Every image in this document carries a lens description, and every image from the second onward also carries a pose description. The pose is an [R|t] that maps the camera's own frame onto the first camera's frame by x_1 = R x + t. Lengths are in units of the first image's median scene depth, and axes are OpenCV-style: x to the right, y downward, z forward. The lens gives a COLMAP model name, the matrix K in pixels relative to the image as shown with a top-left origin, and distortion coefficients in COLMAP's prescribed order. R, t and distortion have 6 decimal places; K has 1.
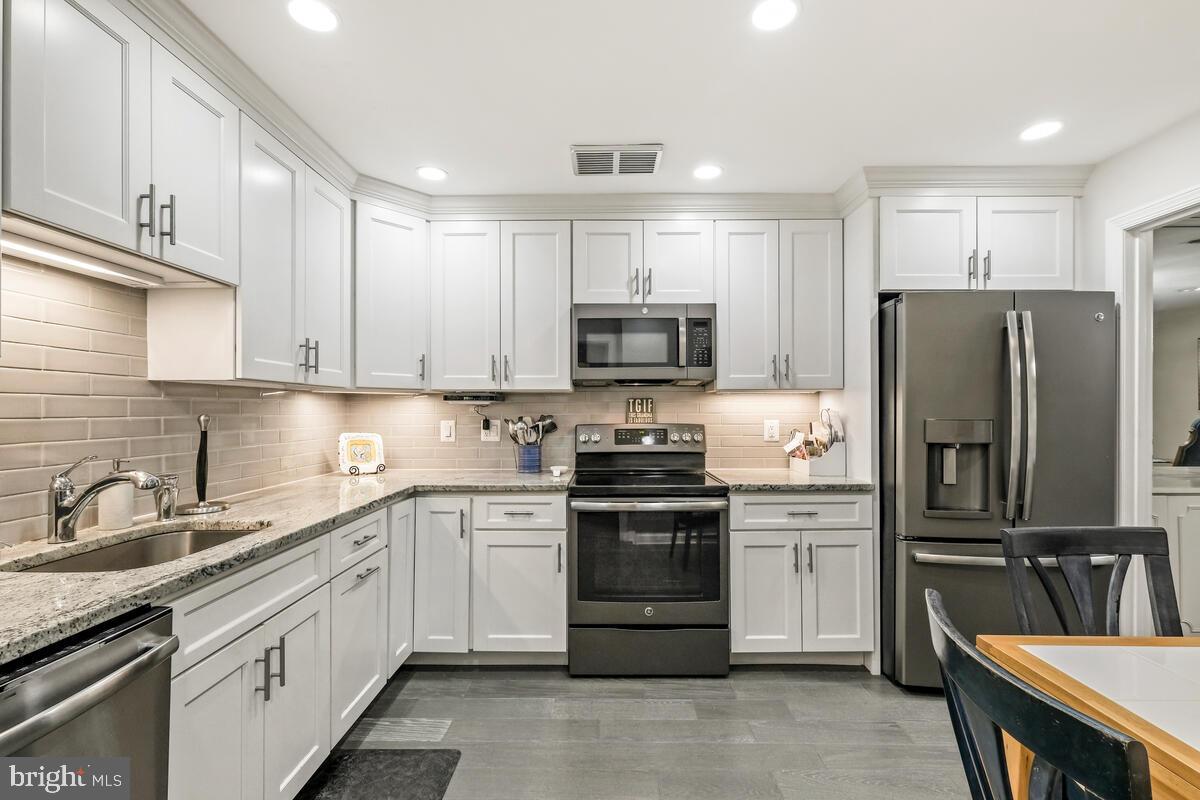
lens RADIAL K [[523.7, 0, 598.4], [0, 523.7, 408.3], [0, 0, 1]] dist [-0.003782, 0.000861]
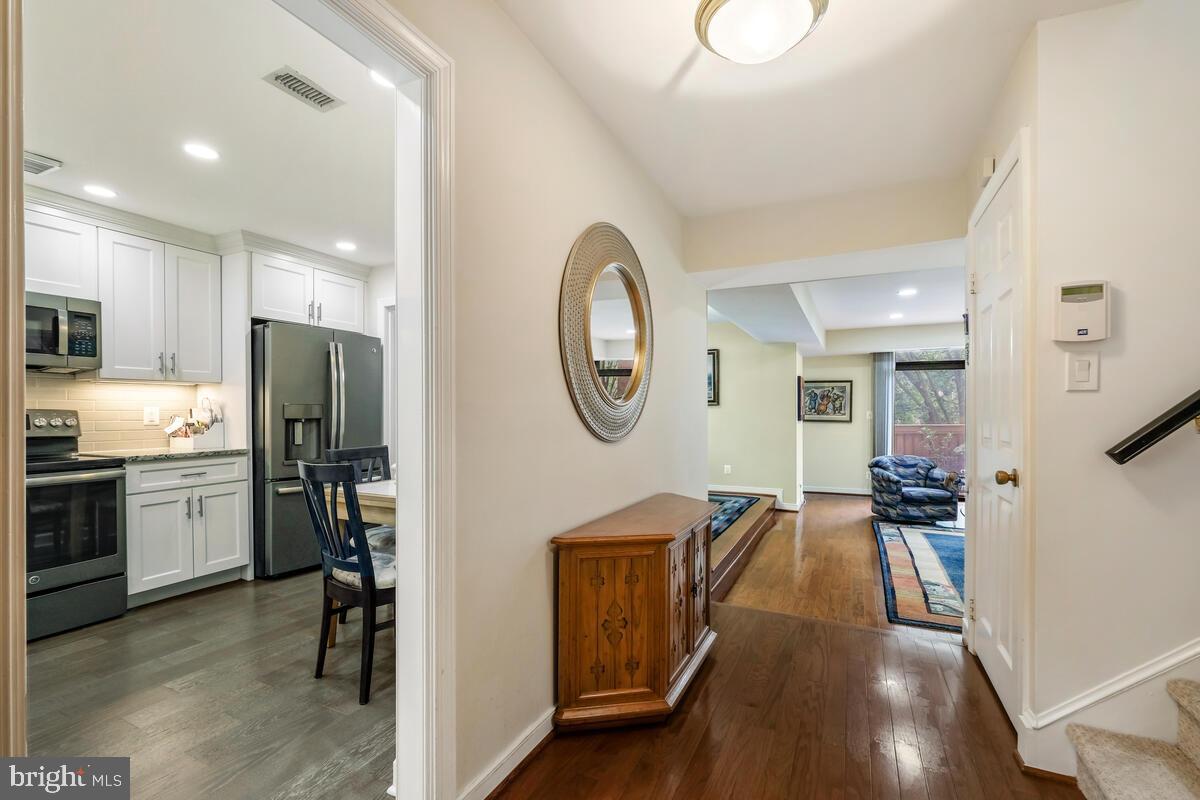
lens RADIAL K [[523.7, 0, 604.1], [0, 523.7, 412.2], [0, 0, 1]] dist [-0.003782, 0.000861]
pose [[0.416559, -0.002239, 0.909106, -0.382525], [0.001500, 0.999997, 0.001776, 0.041889], [-0.909107, 0.000624, 0.416562, -0.503506]]
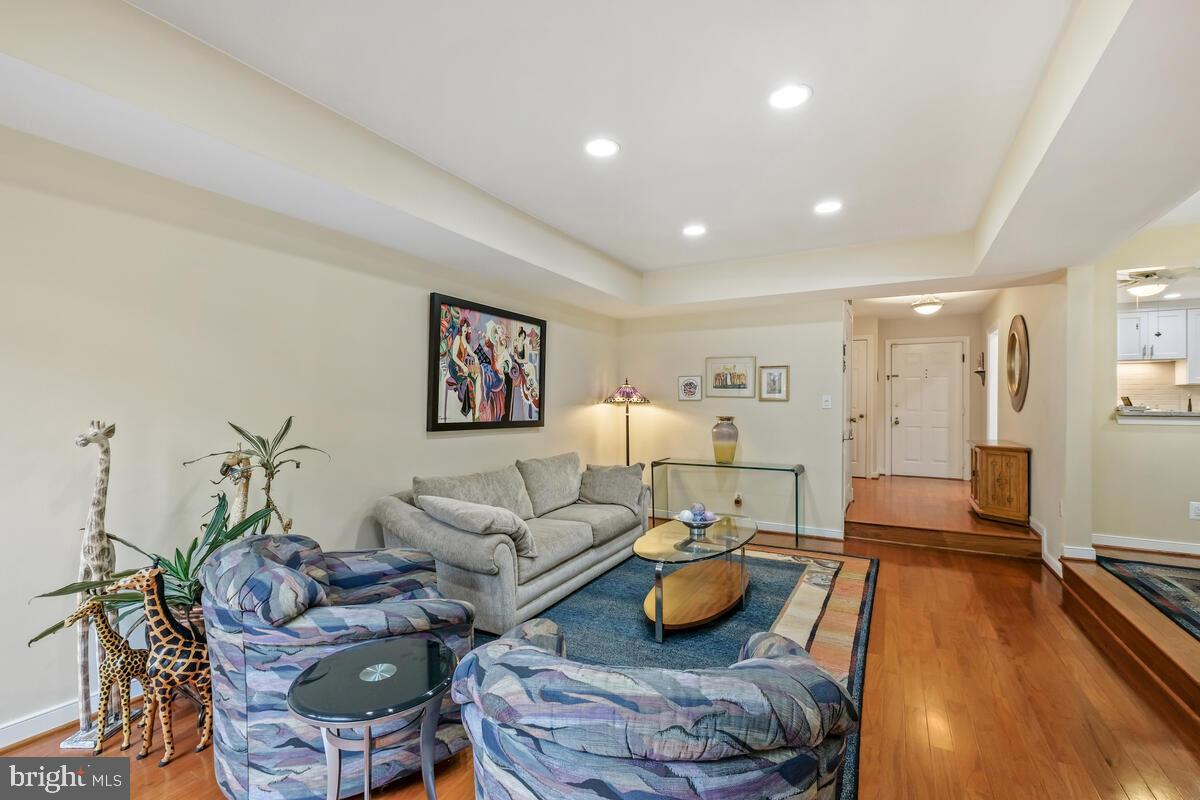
lens RADIAL K [[523.7, 0, 602.7], [0, 523.7, 402.2], [0, 0, 1]] dist [-0.003782, 0.000861]
pose [[-0.470863, -0.005670, -0.882188, 3.326580], [-0.002879, 0.999984, -0.004890, 0.074510], [0.882201, 0.000237, -0.470872, -0.605128]]
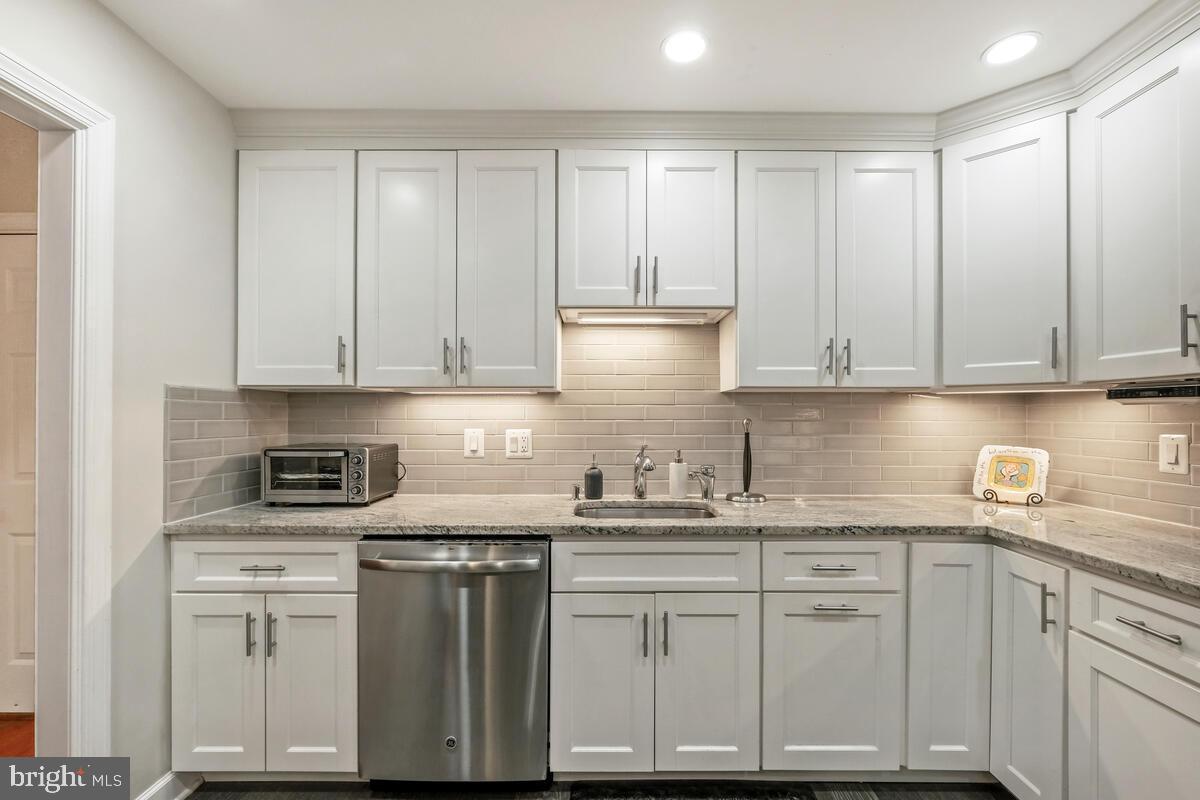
lens RADIAL K [[523.7, 0, 596.3], [0, 523.7, 411.6], [0, 0, 1]] dist [-0.003782, 0.000861]
pose [[0.022489, -0.005387, -0.999733, 0.360882], [0.001426, 0.999985, -0.005356, 0.001612], [0.999746, -0.001305, 0.022496, 0.544707]]
